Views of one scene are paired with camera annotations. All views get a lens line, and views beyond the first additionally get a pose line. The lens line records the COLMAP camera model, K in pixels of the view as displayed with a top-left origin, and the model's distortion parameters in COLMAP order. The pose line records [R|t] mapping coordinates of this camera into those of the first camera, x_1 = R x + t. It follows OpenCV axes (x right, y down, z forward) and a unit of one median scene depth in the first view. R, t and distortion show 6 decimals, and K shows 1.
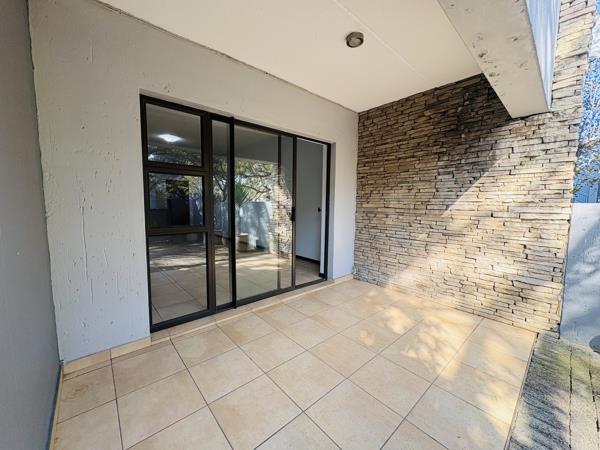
lens RADIAL K [[238.3, 0, 300.9], [0, 238.3, 223.2], [0, 0, 1]] dist [0.001340, -0.000150]
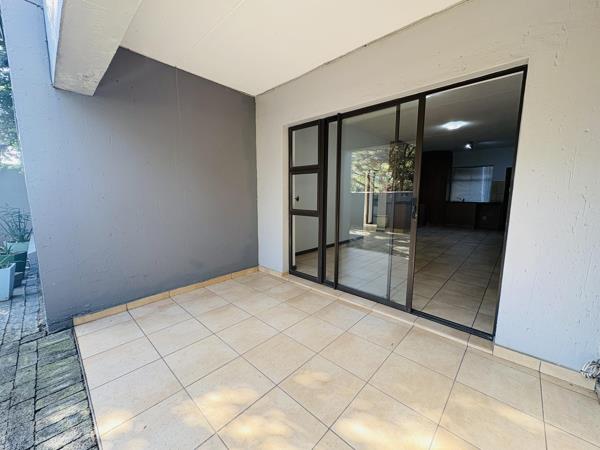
lens RADIAL K [[238.3, 0, 297.9], [0, 238.3, 223.8], [0, 0, 1]] dist [0.001340, -0.000150]
pose [[0.094675, 0.117451, -0.988555, 0.789220], [-0.085020, 0.990342, 0.109520, -0.051796], [0.991871, 0.073678, 0.103747, 0.713834]]
